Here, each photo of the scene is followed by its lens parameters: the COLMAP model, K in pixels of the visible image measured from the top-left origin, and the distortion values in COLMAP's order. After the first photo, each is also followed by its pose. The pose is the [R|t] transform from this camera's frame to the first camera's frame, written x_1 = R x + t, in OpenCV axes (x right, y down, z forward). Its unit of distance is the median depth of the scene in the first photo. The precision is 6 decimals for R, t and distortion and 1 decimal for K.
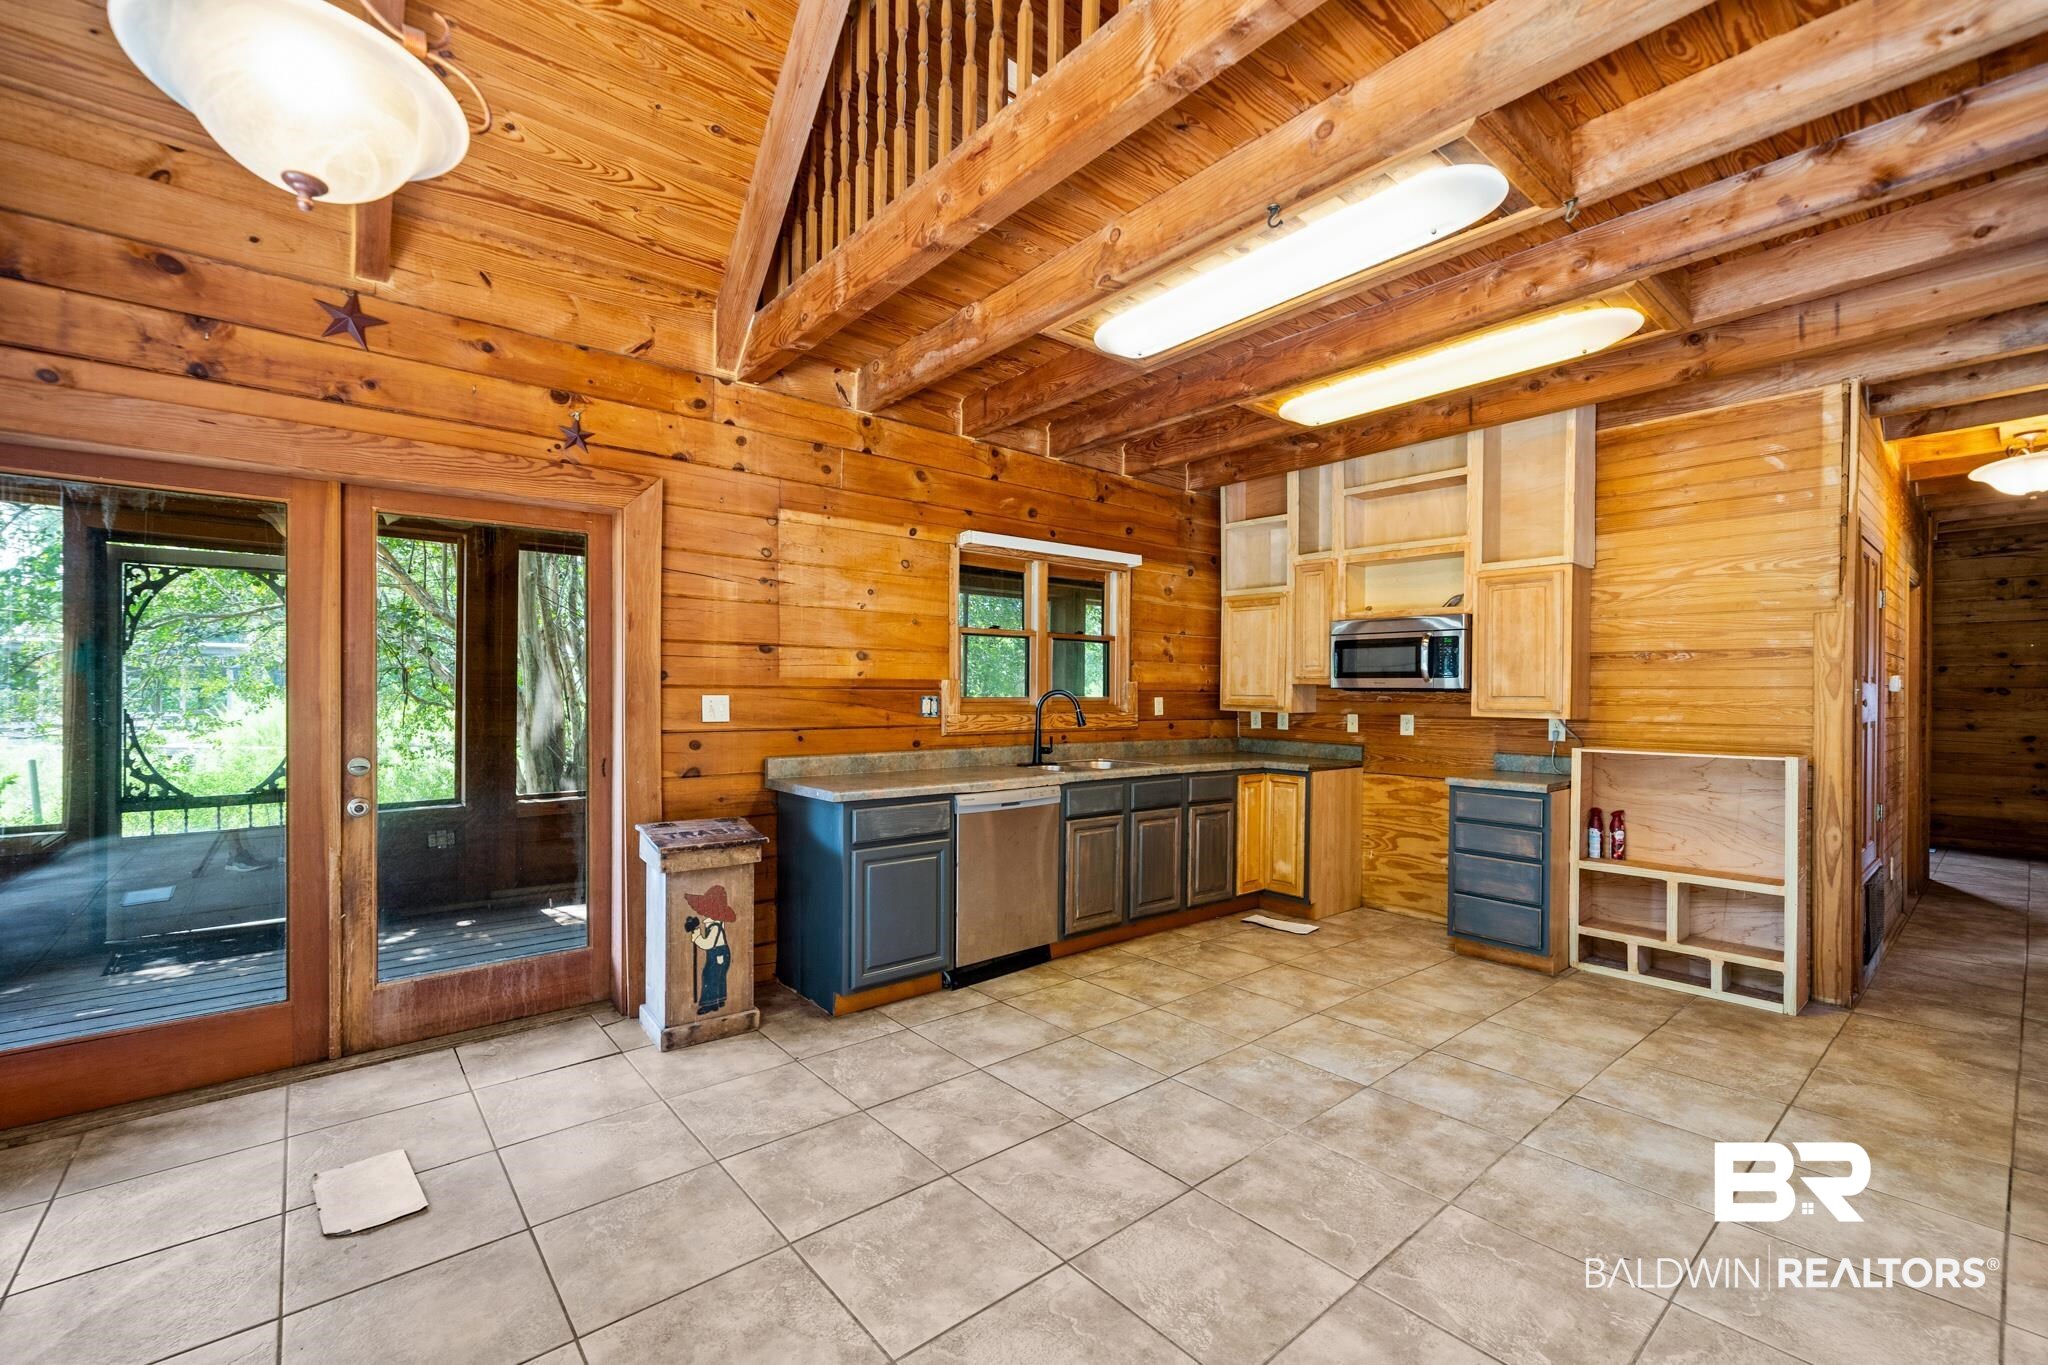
lens RADIAL K [[853.2, 0, 1015.7], [0, 853.2, 694.4], [0, 0, 1]] dist [-0.000629, -0.000012]
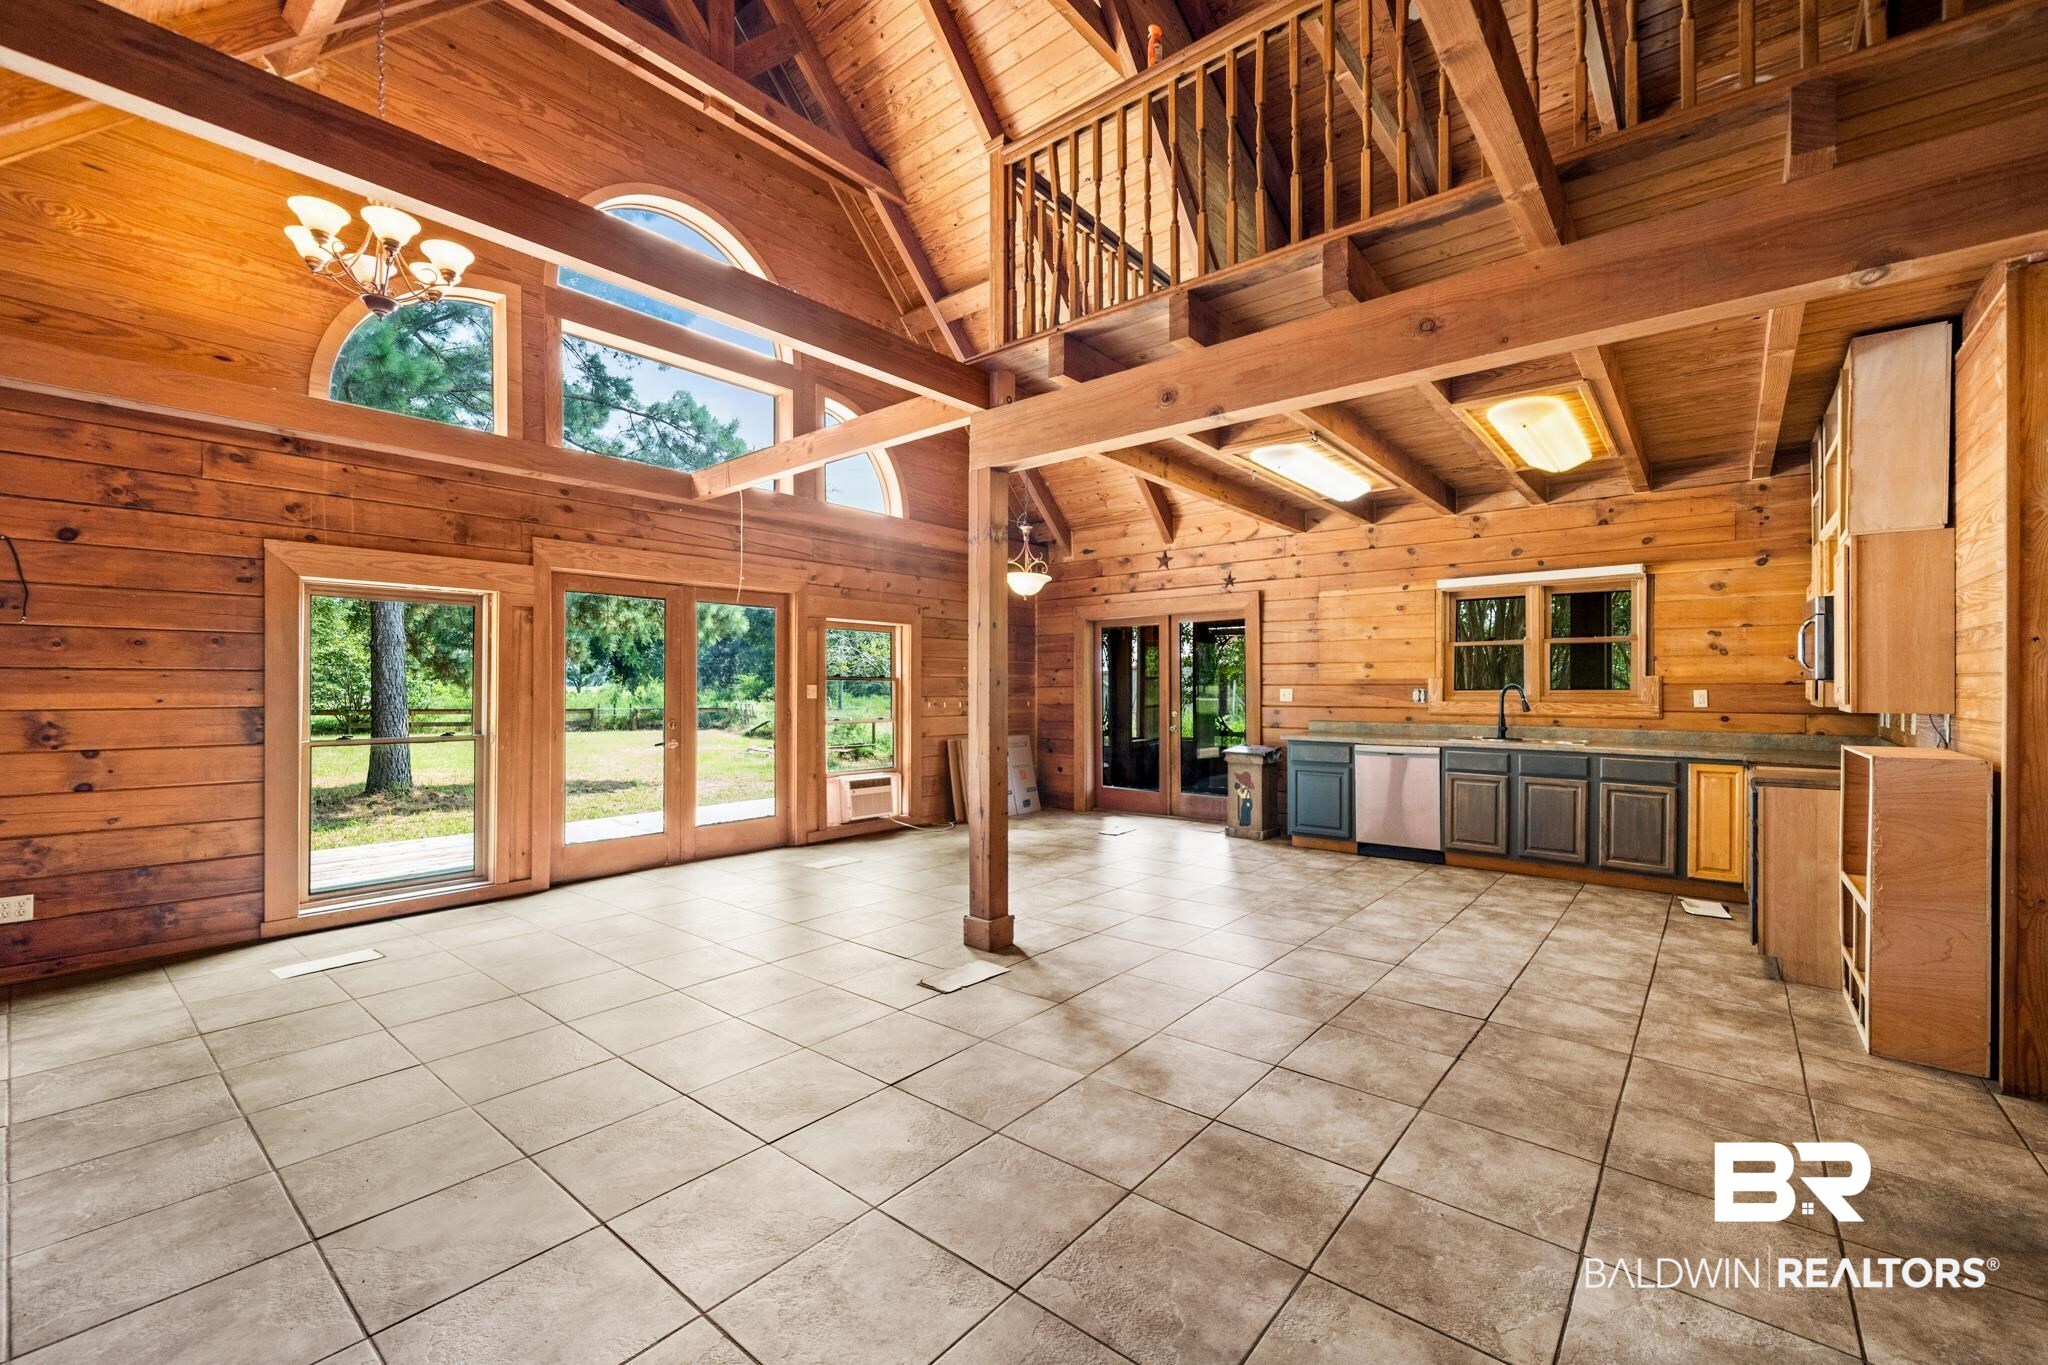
lens RADIAL K [[844.6, 0, 1023.6], [0, 844.6, 688.0], [0, 0, 1]] dist [-0.000466, -0.000122]
pose [[0.183083, -0.004616, -0.983087, 1.418479], [-0.000190, 0.999989, -0.004730, 0.008178], [0.983097, 0.001052, 0.183080, -0.003149]]
